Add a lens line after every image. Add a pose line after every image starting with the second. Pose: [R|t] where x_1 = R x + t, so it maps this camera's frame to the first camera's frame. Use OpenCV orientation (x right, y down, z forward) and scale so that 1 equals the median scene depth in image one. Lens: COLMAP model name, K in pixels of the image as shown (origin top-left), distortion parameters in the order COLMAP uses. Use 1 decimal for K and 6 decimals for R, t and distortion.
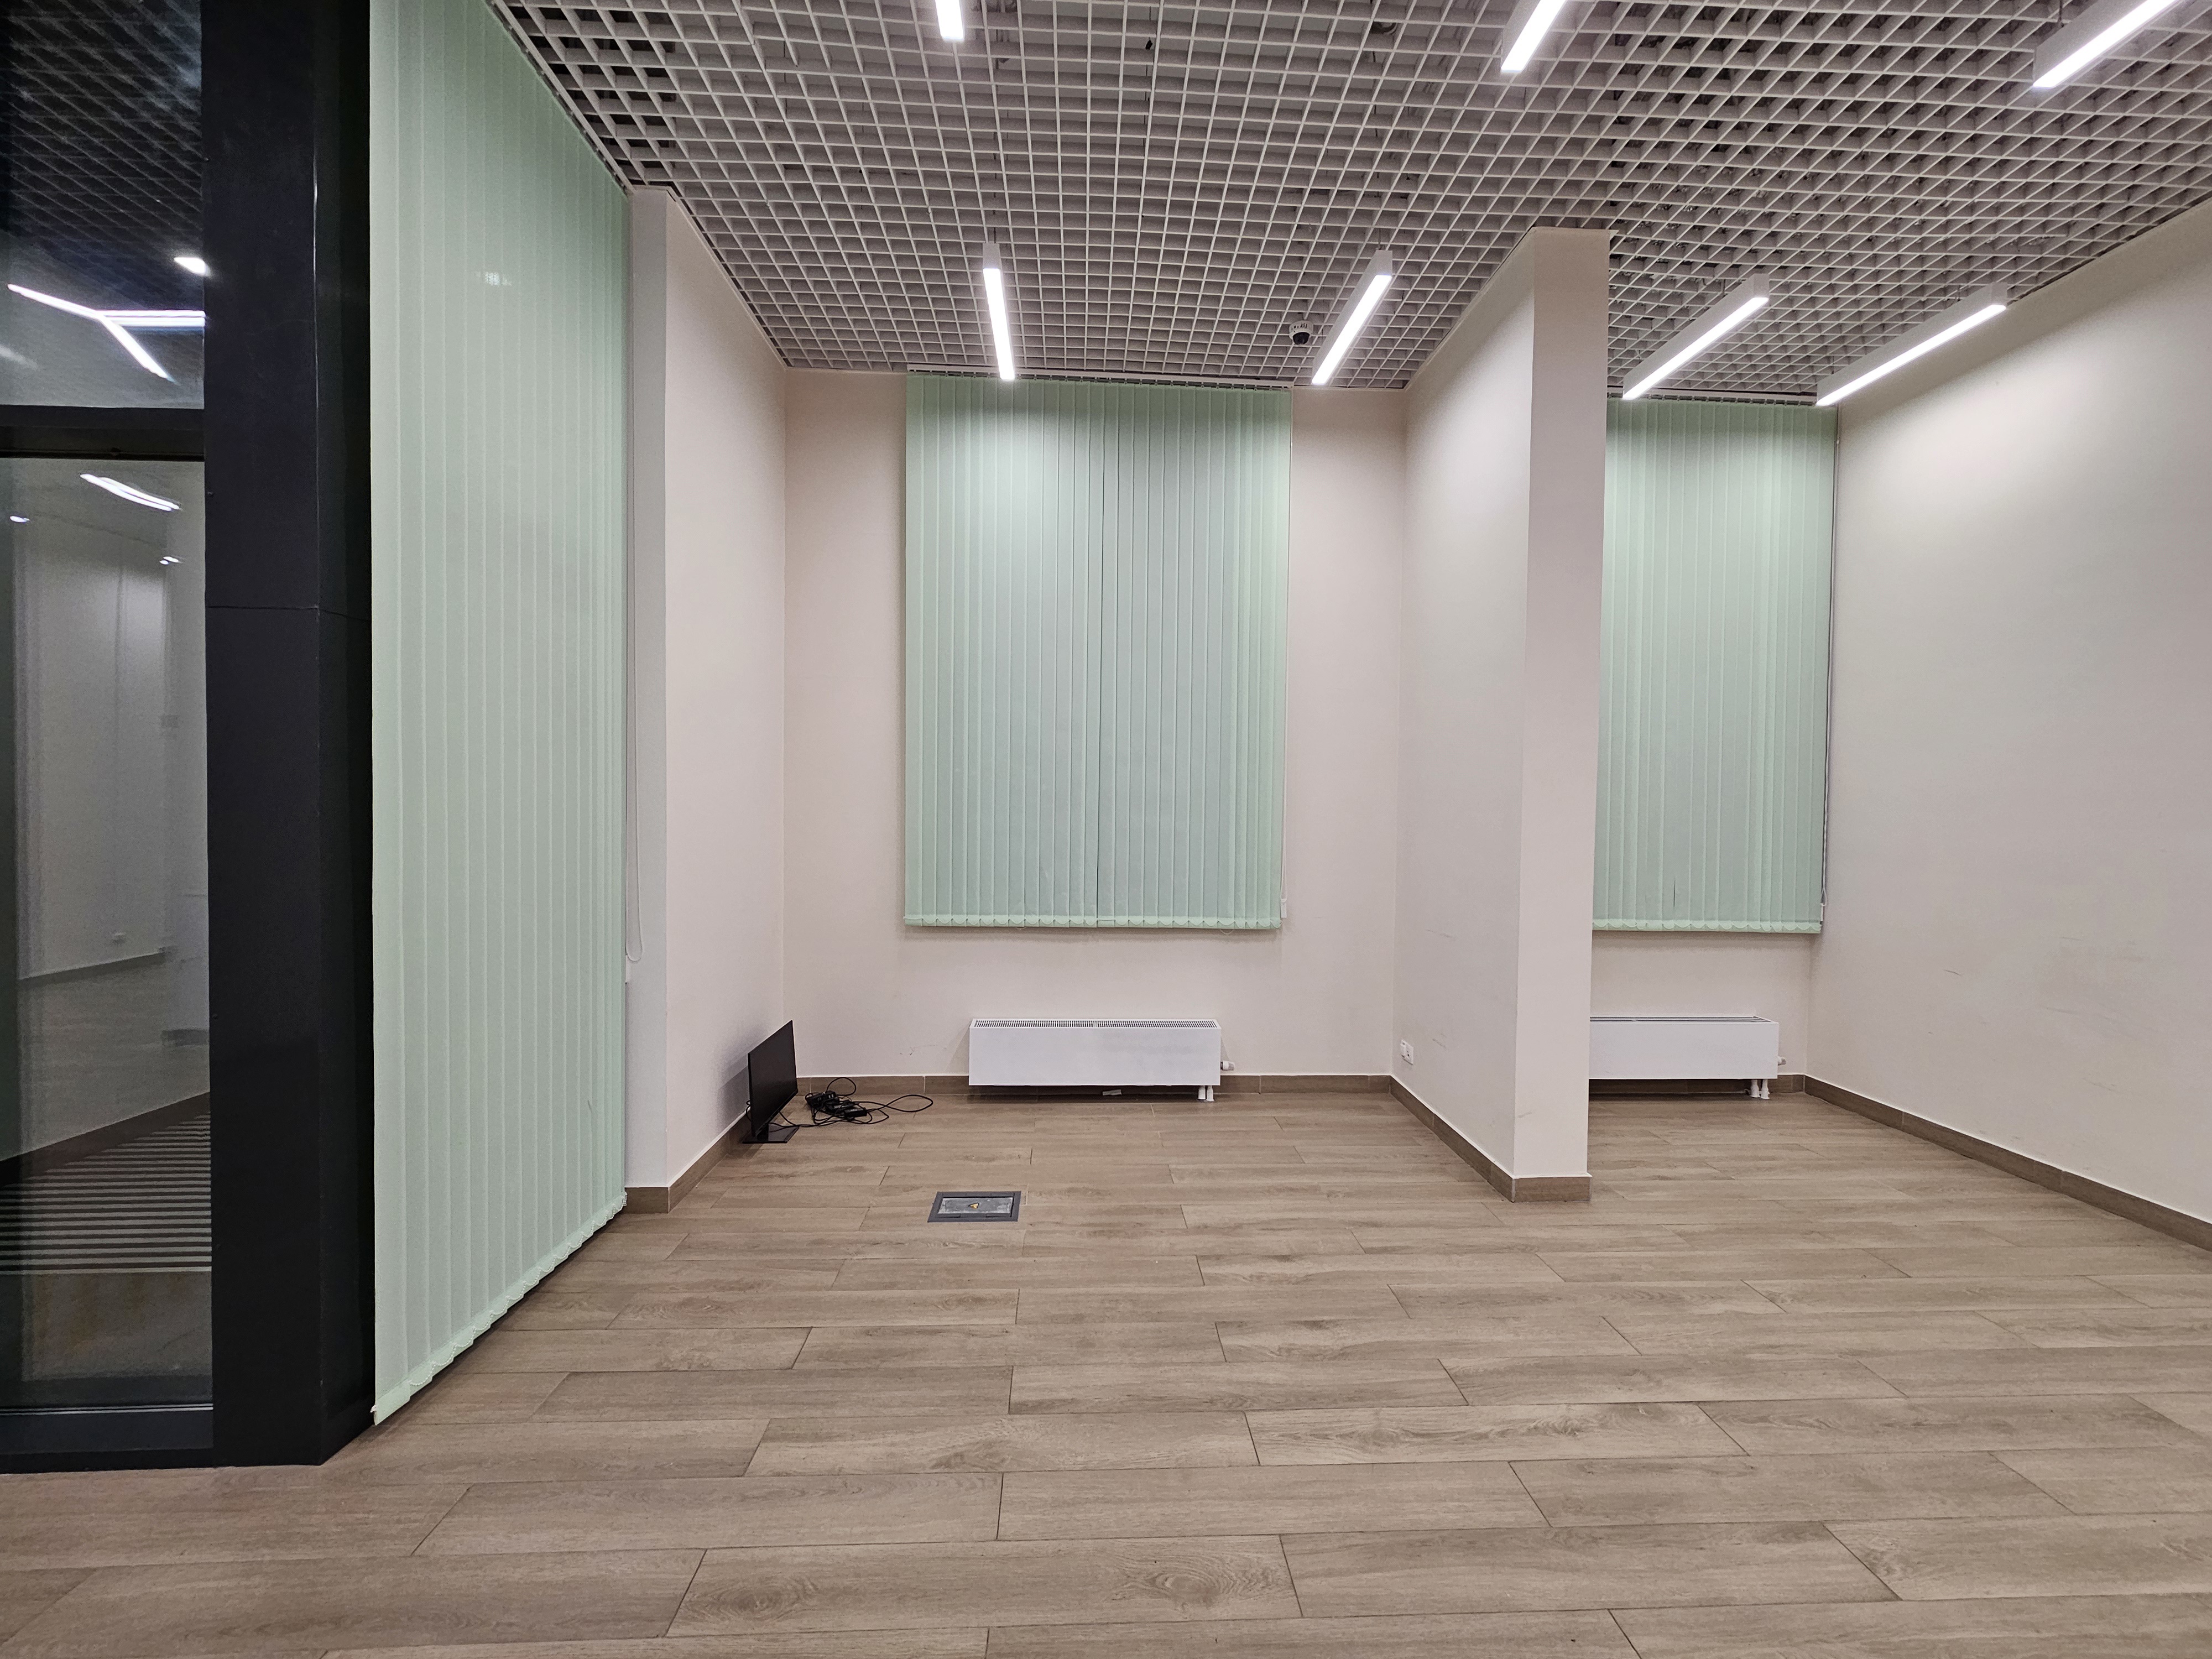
lens RADIAL K [[904.8, 0, 1108.0], [0, 904.8, 824.5], [0, 0, 1]] dist [-0.001587, 0.000869]
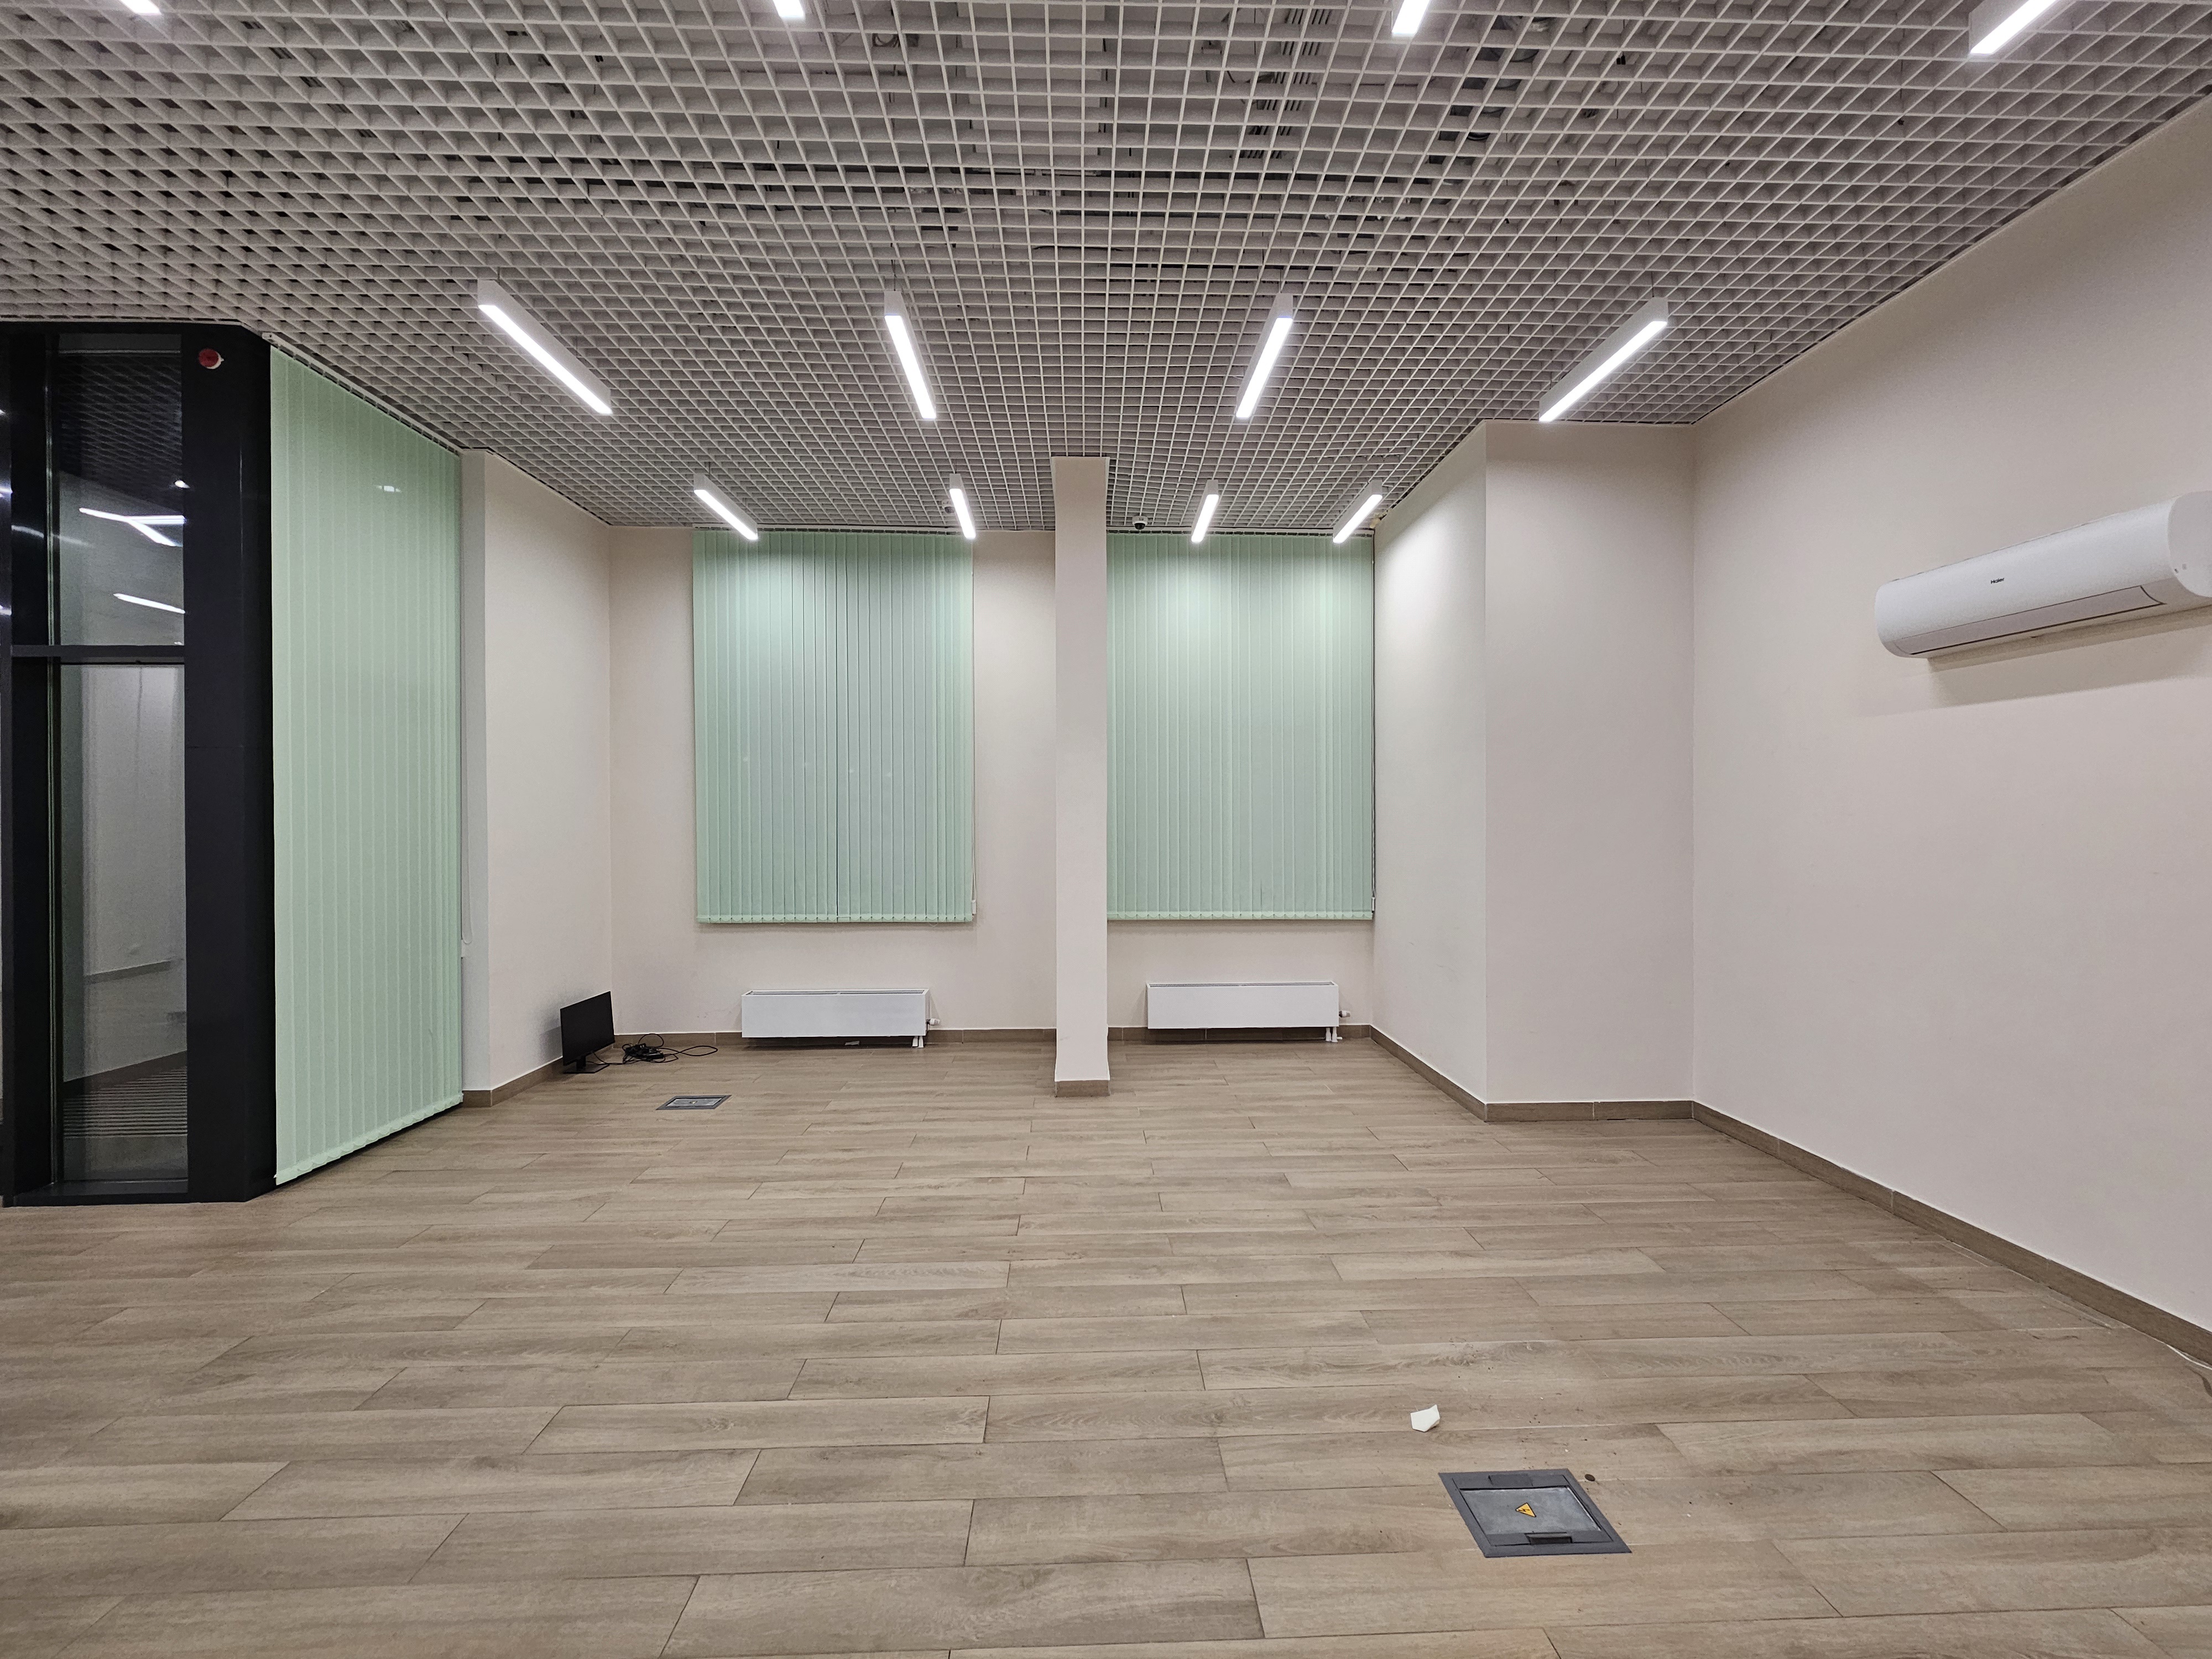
lens RADIAL K [[906.7, 0, 1106.4], [0, 906.7, 823.4], [0, 0, 1]] dist [-0.000968, 0.000246]
pose [[0.999822, -0.015783, -0.010309, 0.600630], [0.015594, 0.999713, -0.018174, -0.009003], [0.010593, 0.018010, 0.999782, -0.553650]]
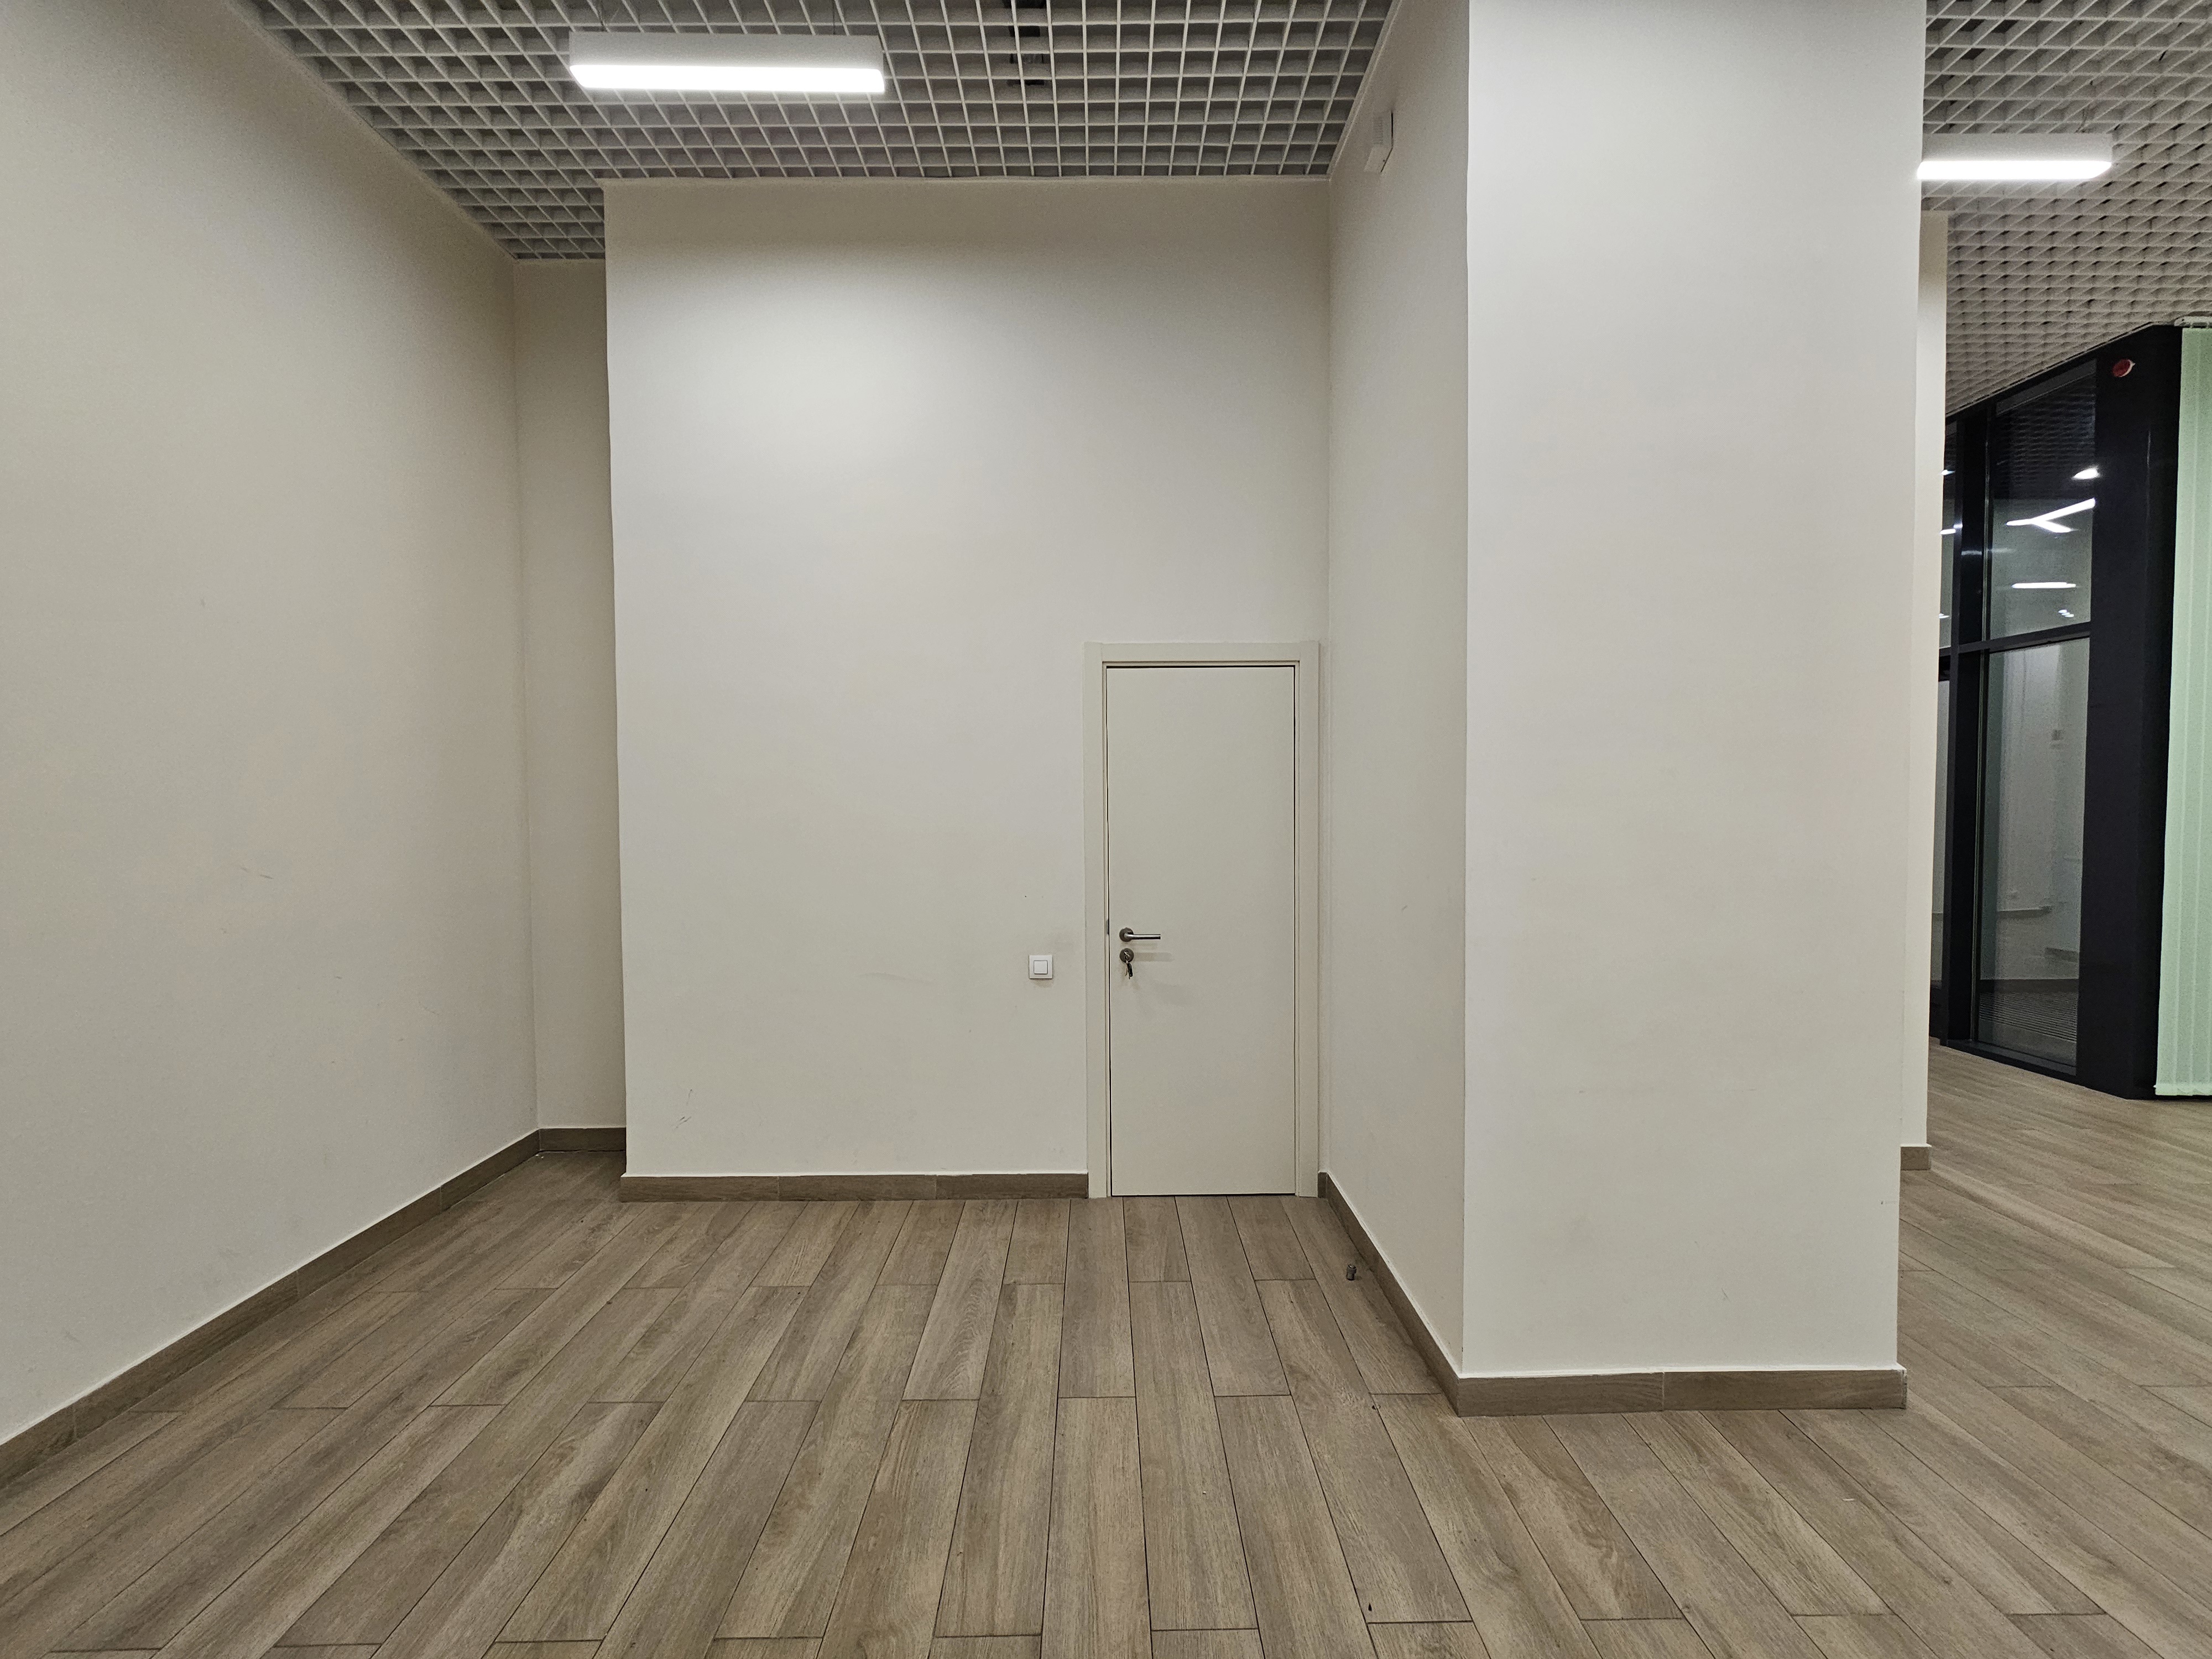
lens RADIAL K [[931.5, 0, 1107.8], [0, 931.5, 806.8], [0, 0, 1]] dist [0.001688, 0.000571]
pose [[-0.013951, 0.008932, -0.999863, 0.866343], [-0.034522, 0.999360, 0.009409, 0.042509], [0.999307, 0.034649, -0.013634, -0.884741]]
